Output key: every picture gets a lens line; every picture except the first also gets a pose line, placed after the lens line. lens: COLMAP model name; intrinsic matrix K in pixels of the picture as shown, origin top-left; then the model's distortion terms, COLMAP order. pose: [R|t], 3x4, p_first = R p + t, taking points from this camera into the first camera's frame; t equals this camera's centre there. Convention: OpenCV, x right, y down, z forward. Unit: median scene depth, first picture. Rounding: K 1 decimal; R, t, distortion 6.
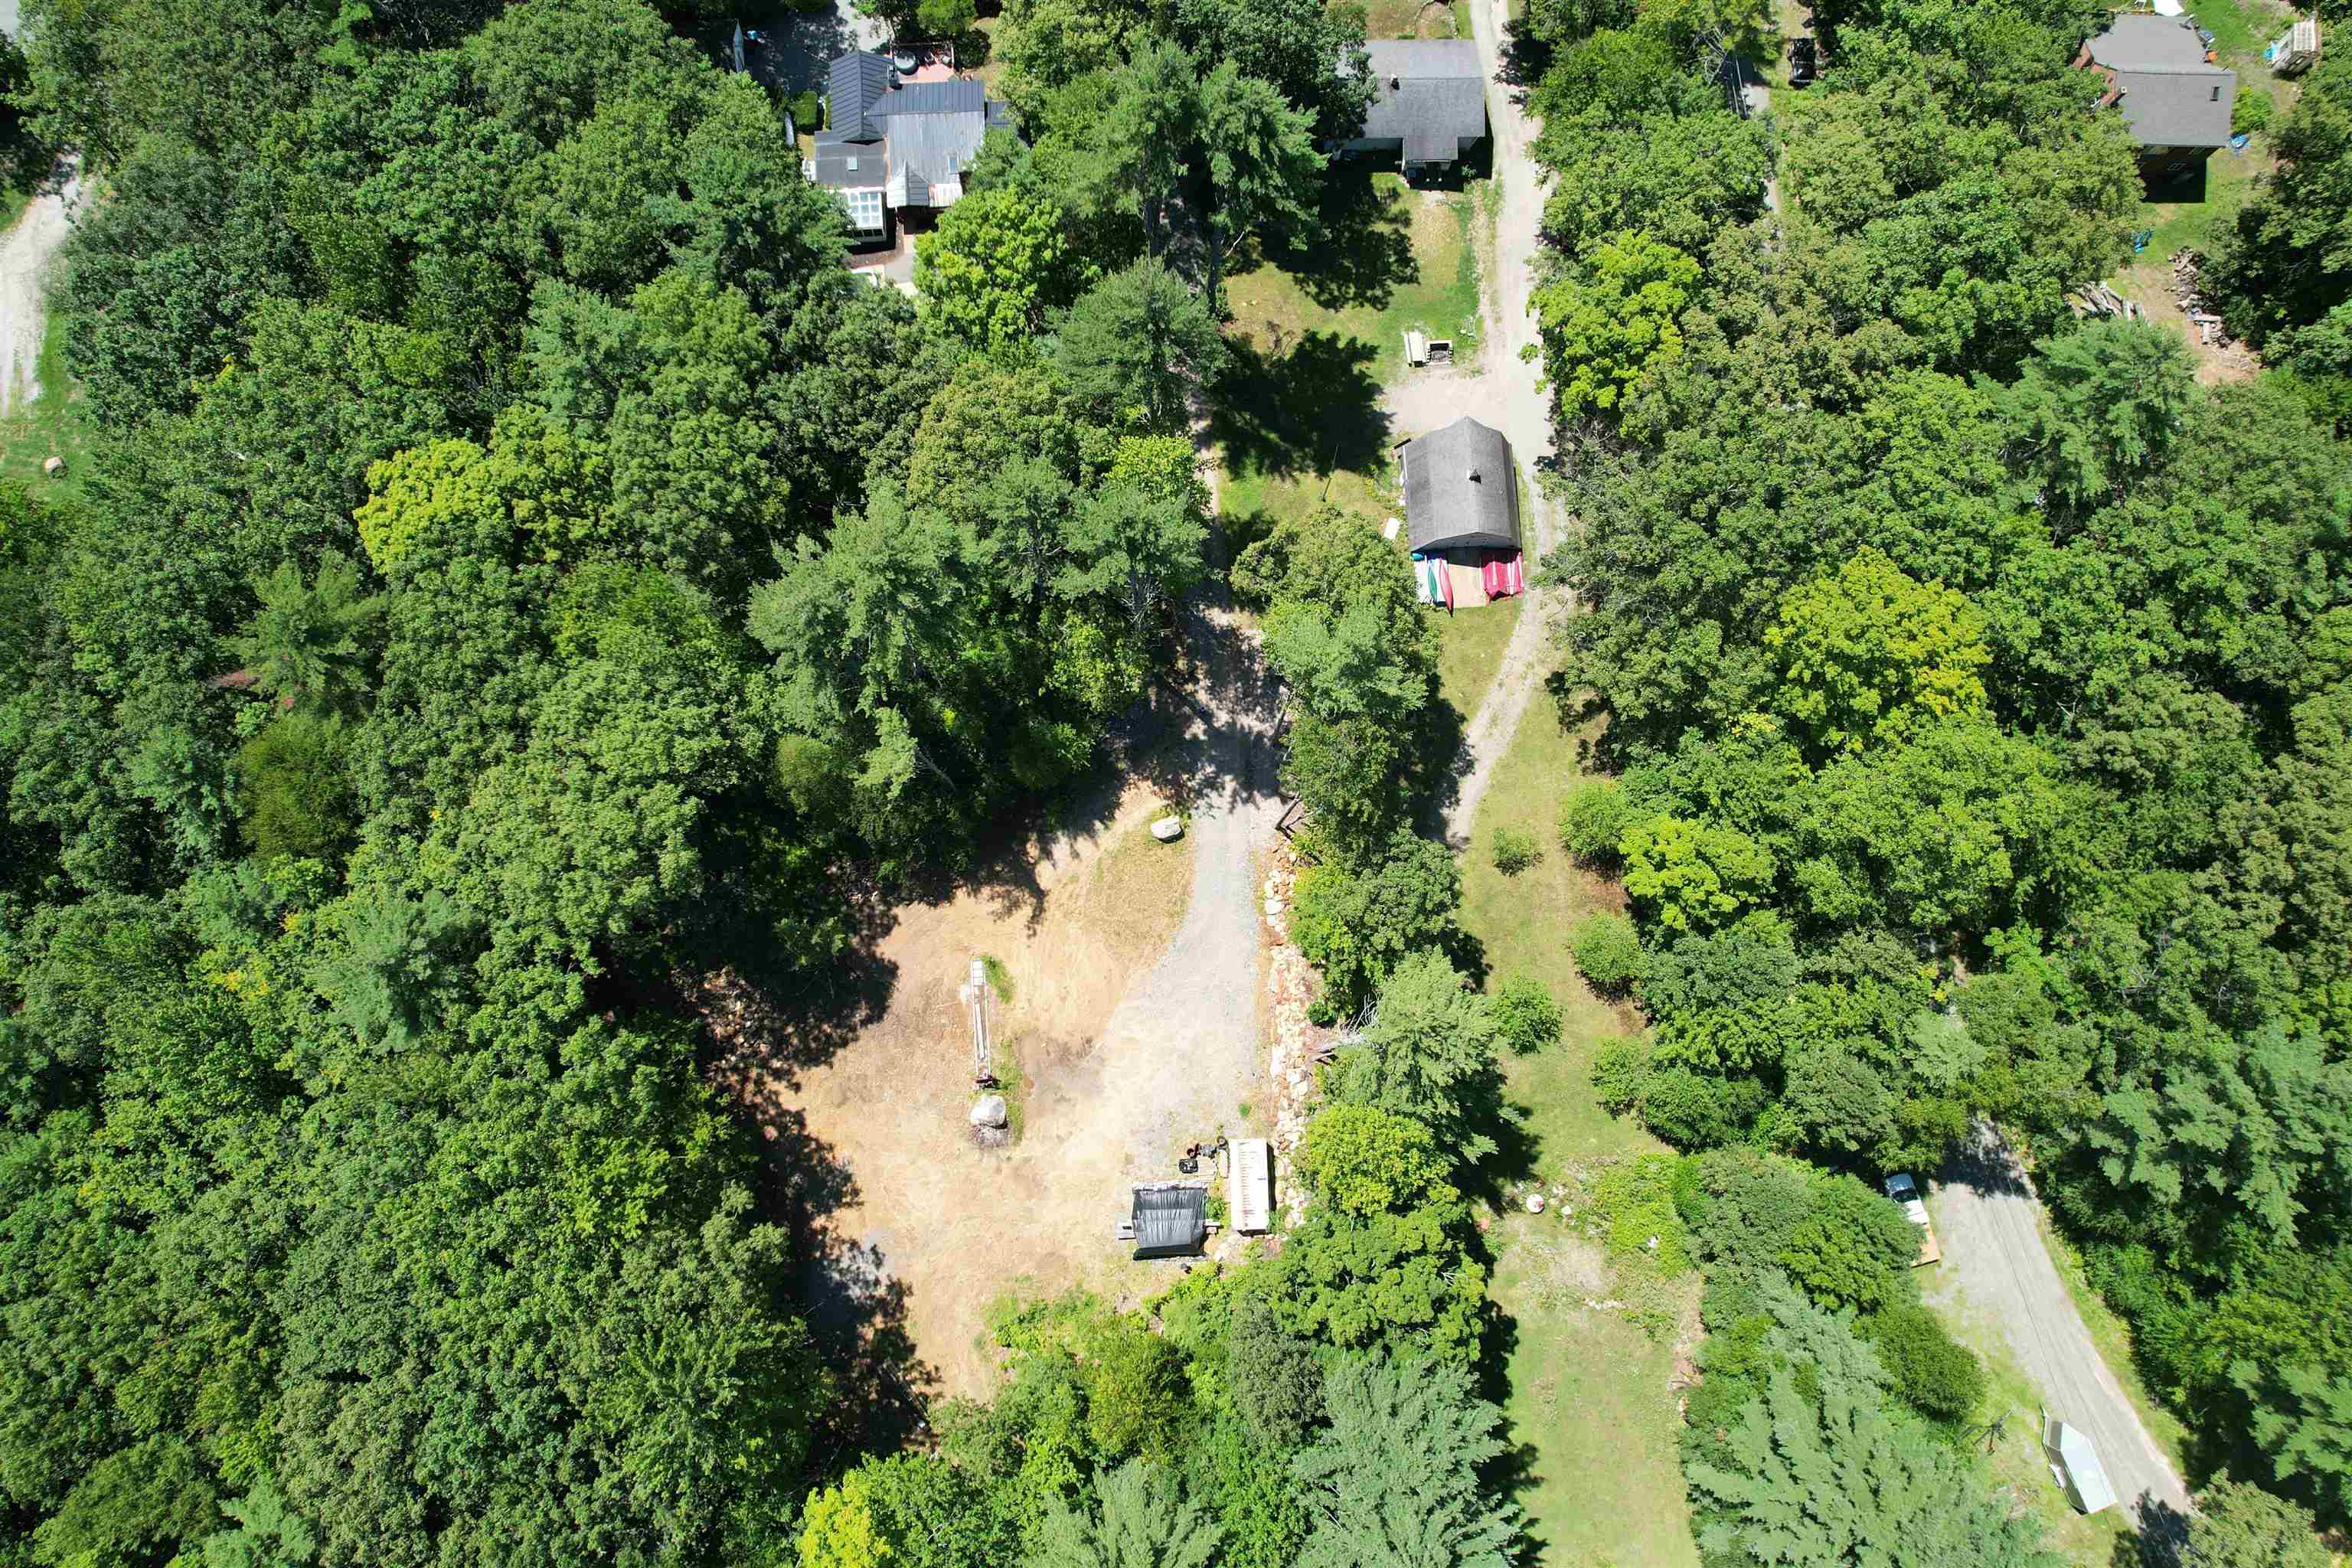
lens RADIAL K [[1692.8, 0, 1160.3], [0, 1692.8, 779.7], [0, 0, 1]] dist [-0.036078, 0.032168]
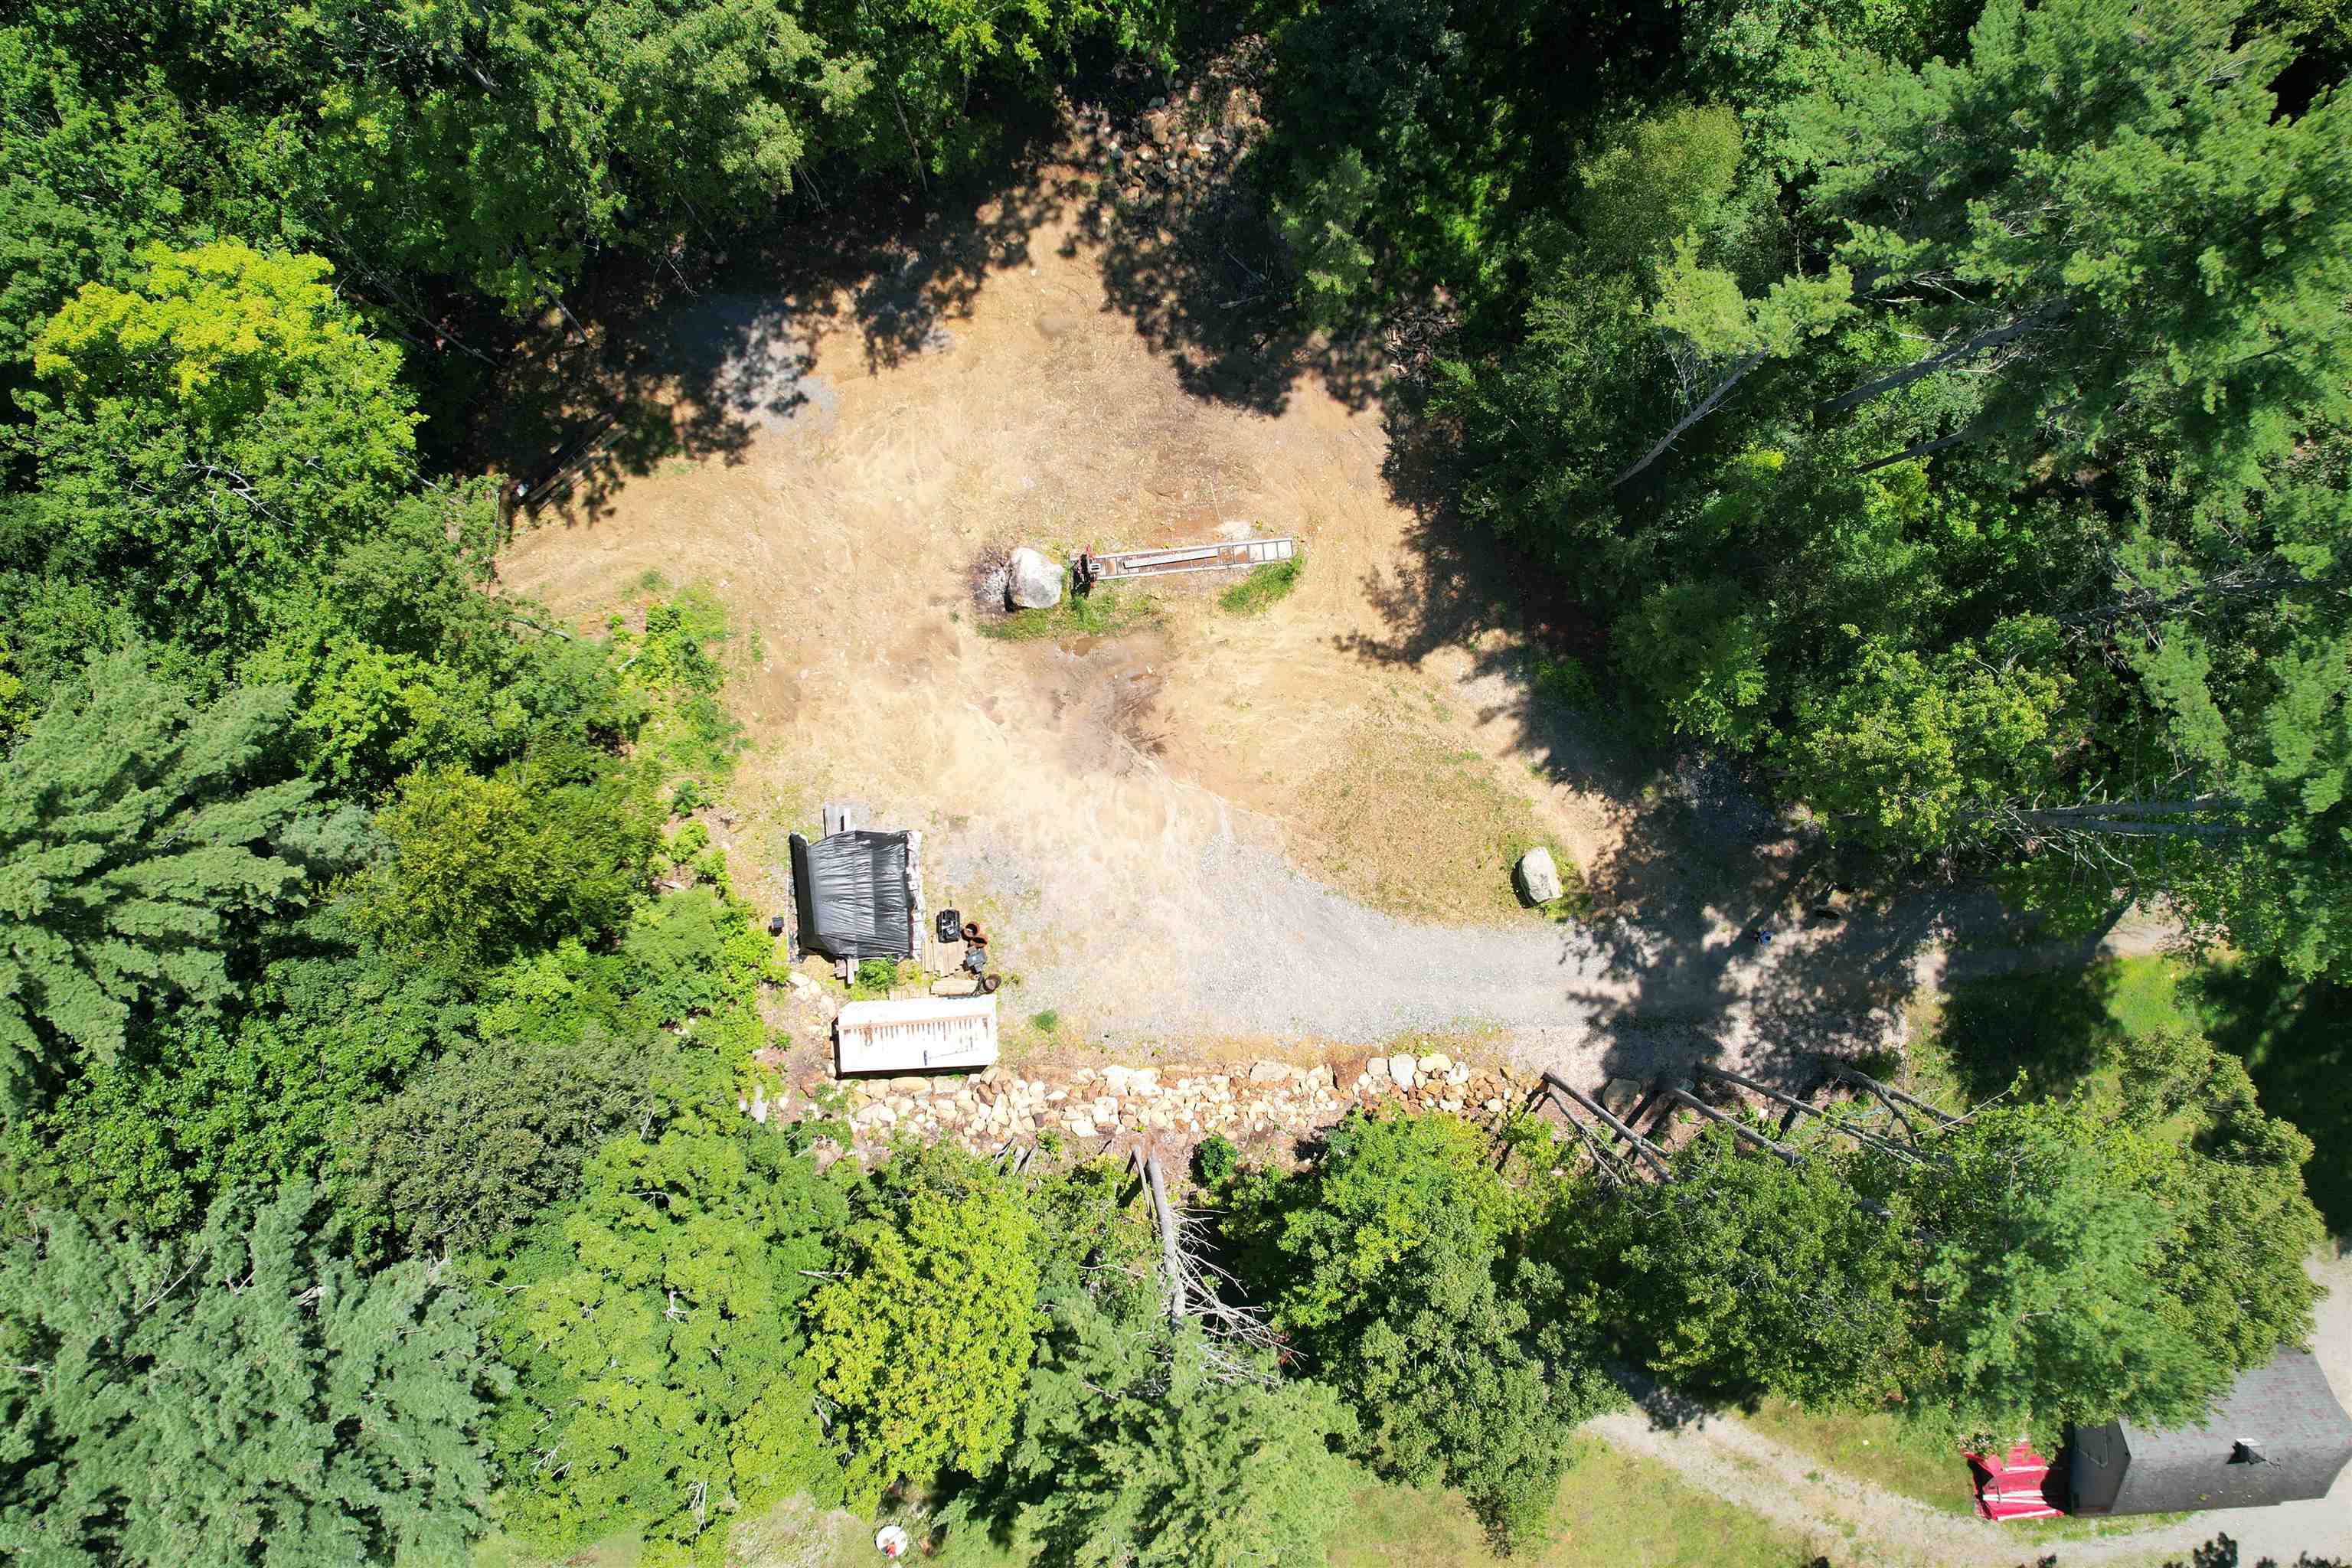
lens RADIAL K [[1499.6, 0, 1197.8], [0, 1499.6, 788.0], [0, 0, 1]] dist [-0.033915, 0.011956]
pose [[0.023108, 0.999494, -0.021840, -0.017535], [-0.990997, 0.025782, 0.131376, 0.074460], [0.131873, 0.018607, 0.991092, 0.496932]]
